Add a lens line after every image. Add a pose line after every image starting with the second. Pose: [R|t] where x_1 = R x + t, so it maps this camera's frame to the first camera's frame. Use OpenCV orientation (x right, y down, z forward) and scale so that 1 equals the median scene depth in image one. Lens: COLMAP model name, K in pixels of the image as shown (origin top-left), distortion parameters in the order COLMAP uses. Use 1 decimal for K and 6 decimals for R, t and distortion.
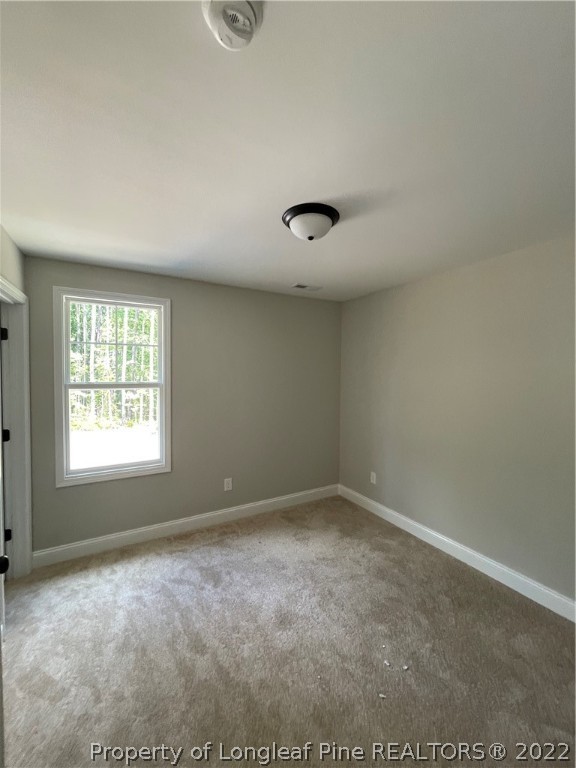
lens RADIAL K [[308.3, 0, 287.4], [0, 308.3, 383.7], [0, 0, 1]] dist [-0.000280, -0.001248]
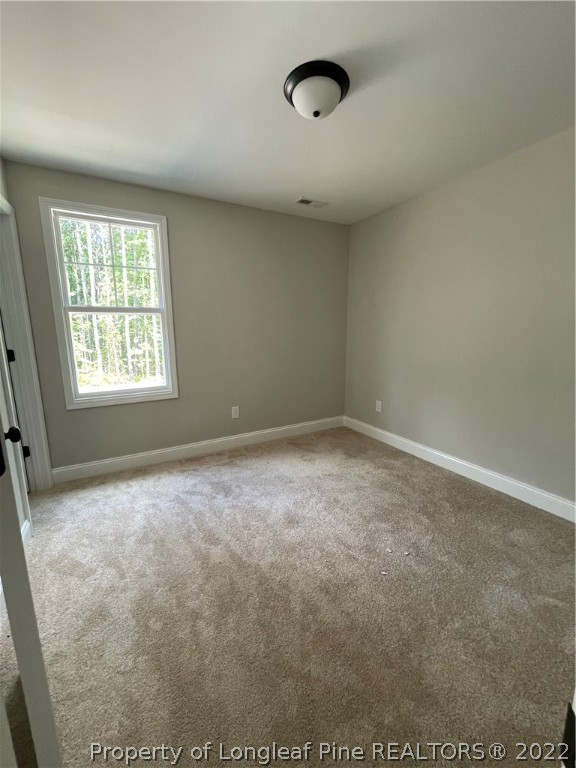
lens RADIAL K [[308.3, 0, 287.8], [0, 308.3, 382.7], [0, 0, 1]] dist [-0.000280, -0.001248]
pose [[0.999786, -0.012923, -0.016156, -0.001832], [0.015043, 0.990195, 0.138881, 0.134376], [0.014203, -0.139094, 0.990177, 0.013296]]
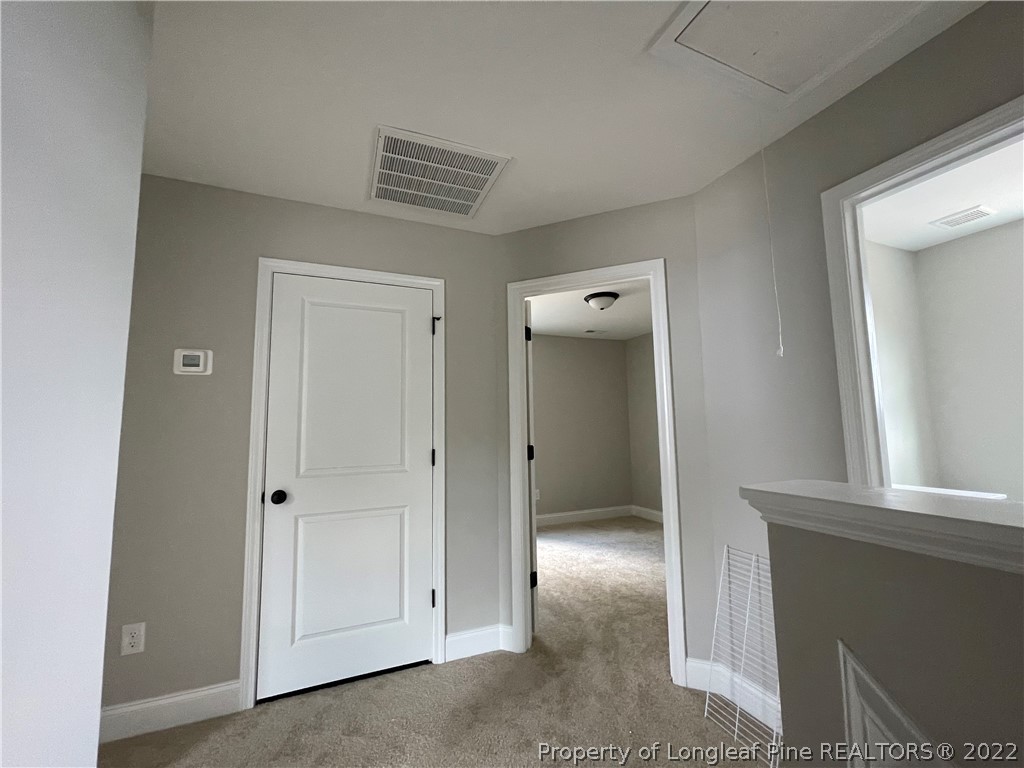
lens RADIAL K [[411.0, 0, 511.6], [0, 411.0, 386.4], [0, 0, 1]] dist [-0.000280, -0.001248]
pose [[0.993215, -0.037969, -0.109917, -0.144834], [0.022493, 0.990070, -0.138761, 0.189008], [0.114095, 0.135347, 0.984207, -0.940747]]
